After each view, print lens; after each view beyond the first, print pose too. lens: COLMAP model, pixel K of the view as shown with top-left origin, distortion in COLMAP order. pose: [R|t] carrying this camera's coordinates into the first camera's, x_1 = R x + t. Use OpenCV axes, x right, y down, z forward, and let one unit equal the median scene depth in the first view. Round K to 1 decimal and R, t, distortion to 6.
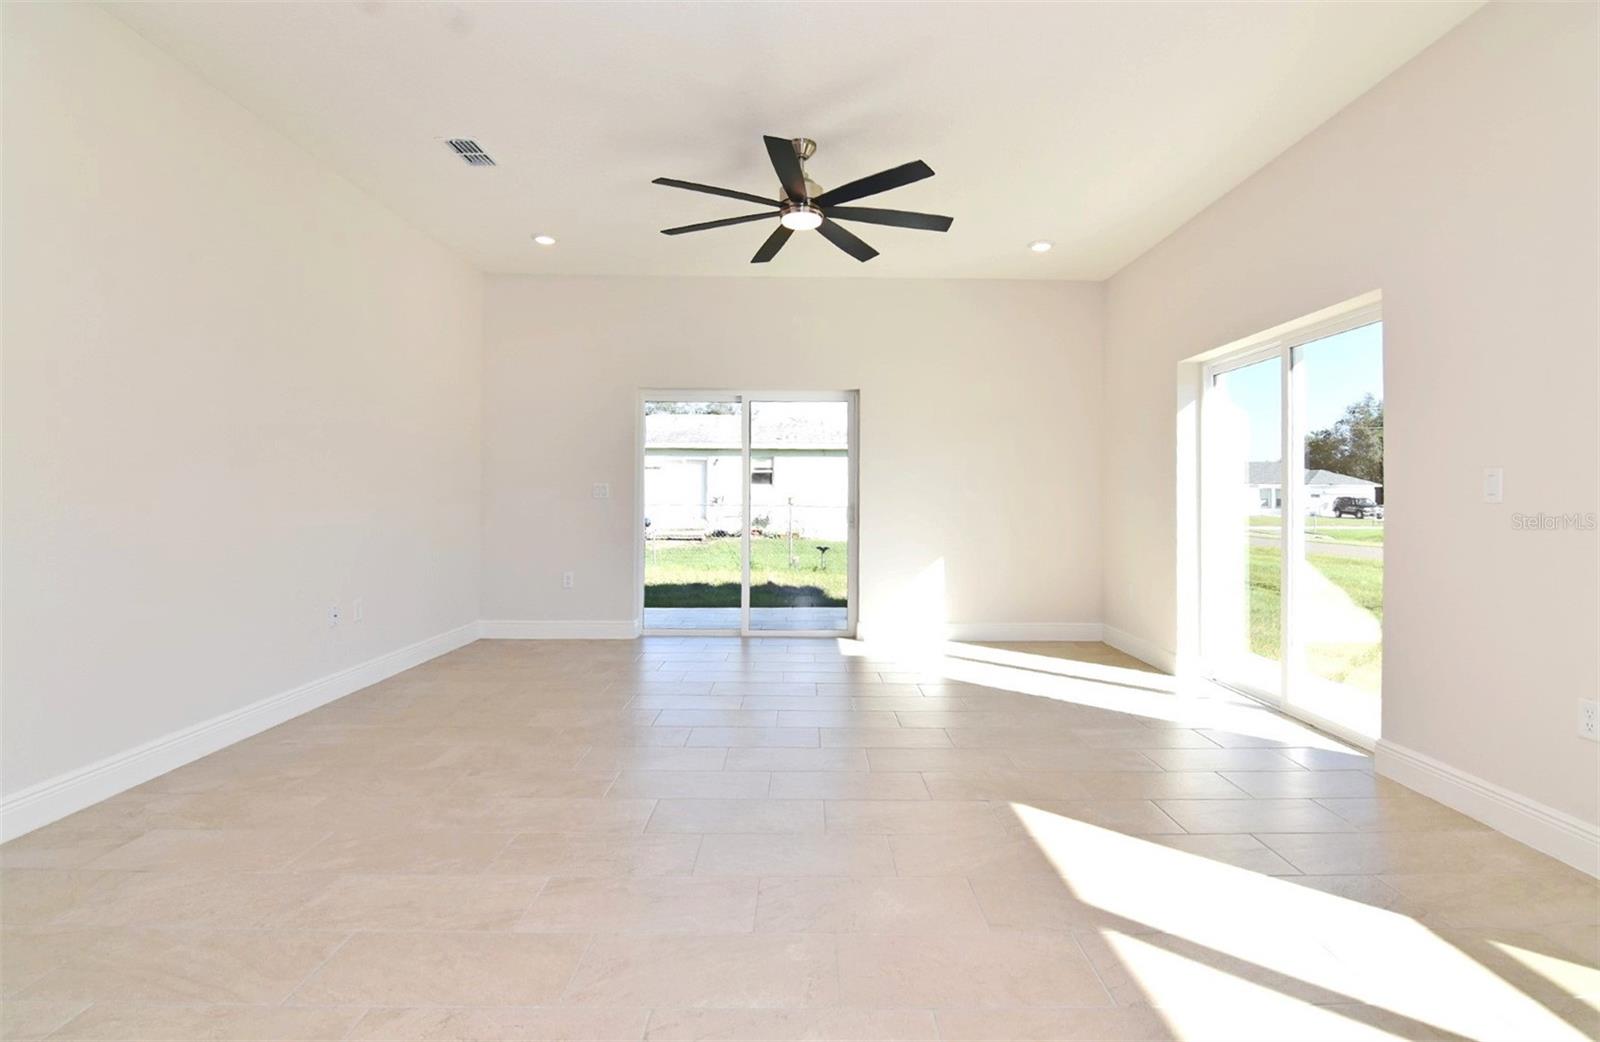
lens RADIAL K [[776.7, 0, 797.6], [0, 776.7, 490.2], [0, 0, 1]] dist [-0.002471, -0.000650]
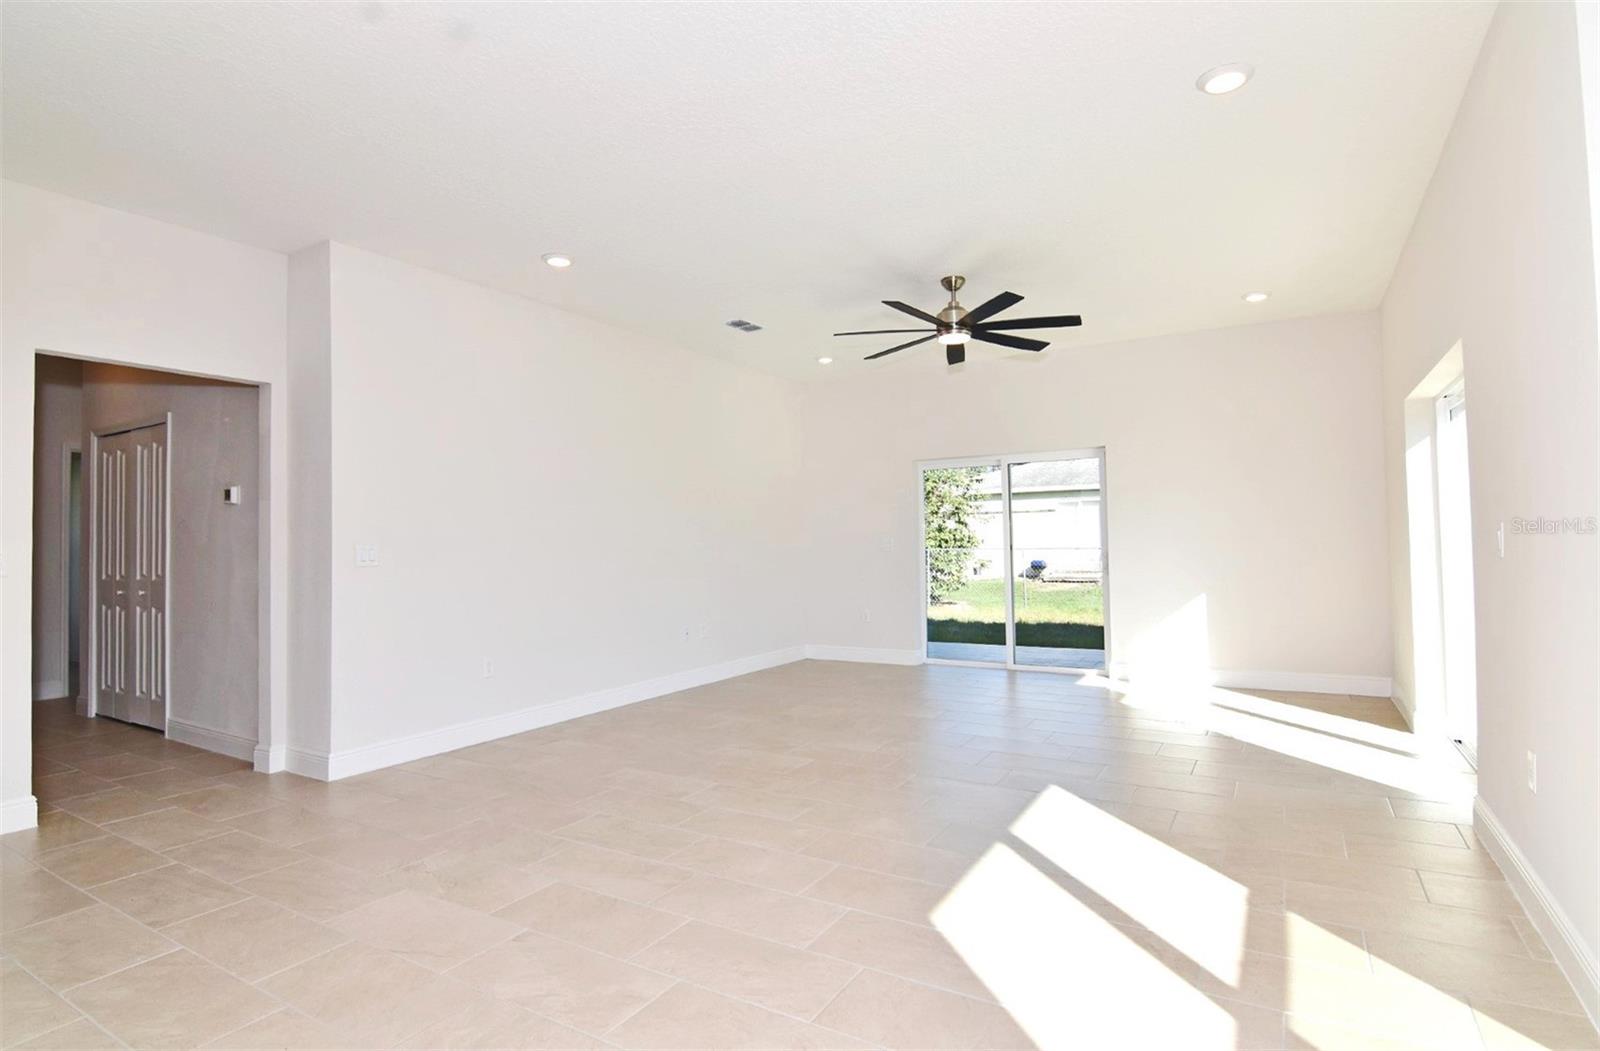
lens RADIAL K [[806.4, 0, 834.1], [0, 806.4, 502.7], [0, 0, 1]] dist [-0.001922, -0.000140]
pose [[0.869714, -0.042483, -0.491725, 0.300635], [0.026546, 0.998873, -0.039345, -0.017246], [0.492842, 0.021166, 0.869861, -0.163387]]
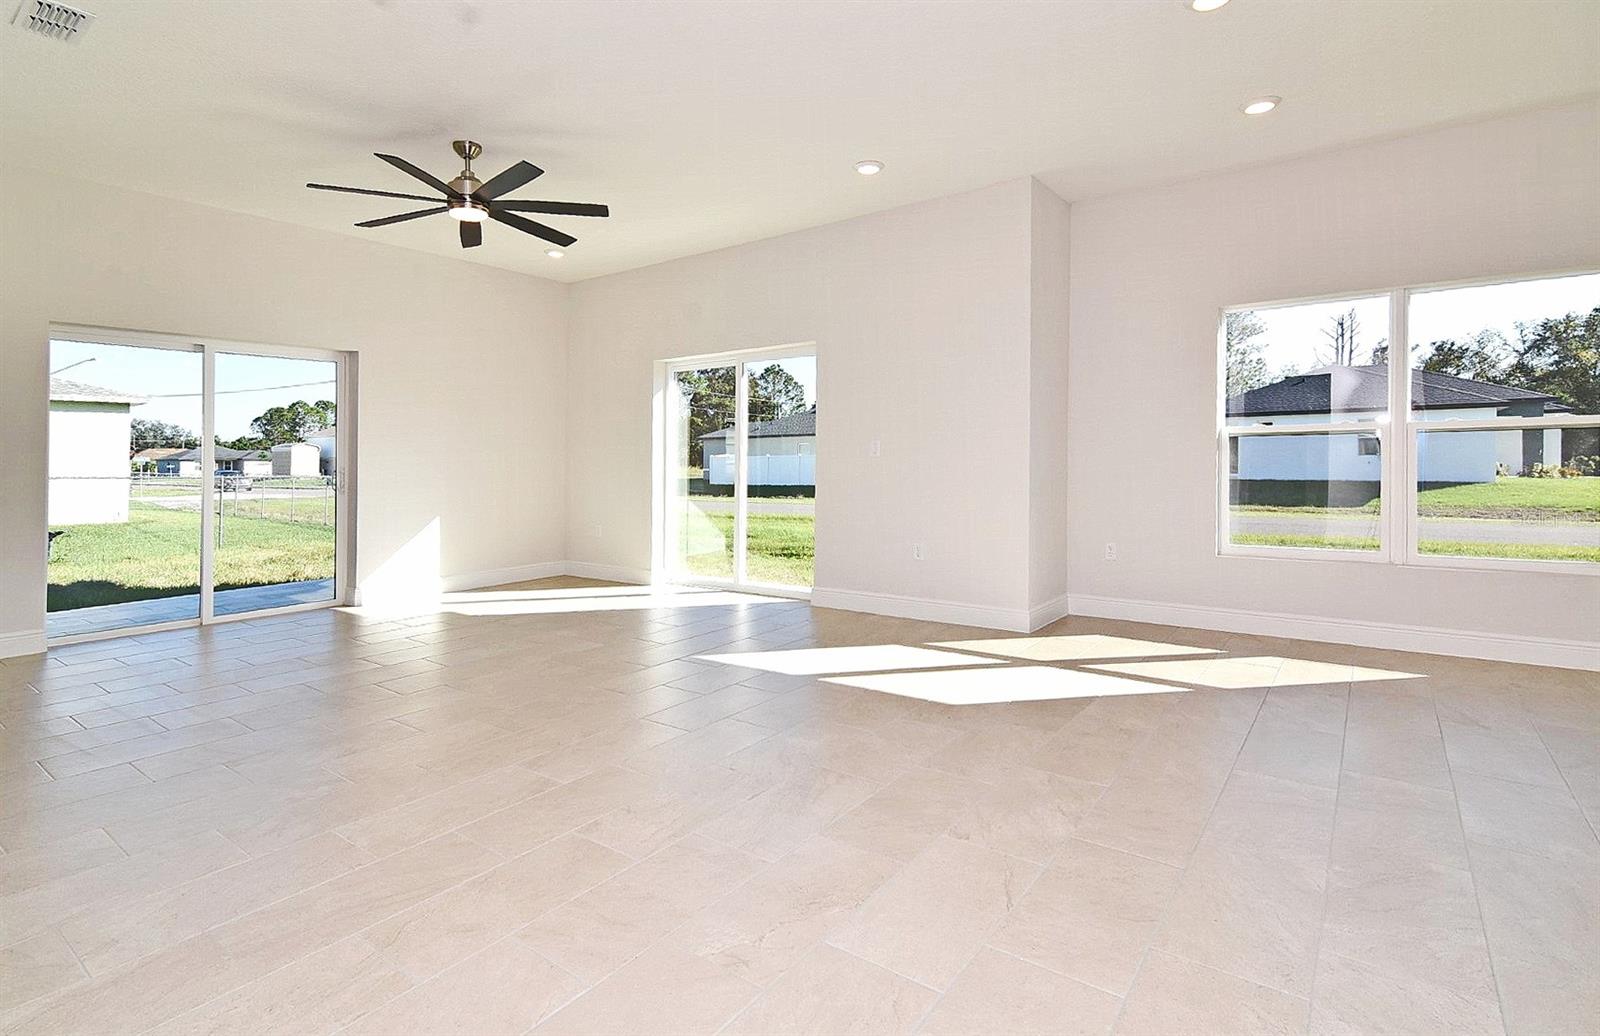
lens RADIAL K [[776.7, 0, 797.6], [0, 776.7, 487.2], [0, 0, 1]] dist [-0.002471, -0.000650]
pose [[0.593499, -0.040263, 0.803827, -0.383090], [0.006730, 0.998961, 0.045068, 0.000701], [-0.804806, -0.021338, 0.593154, -0.033891]]
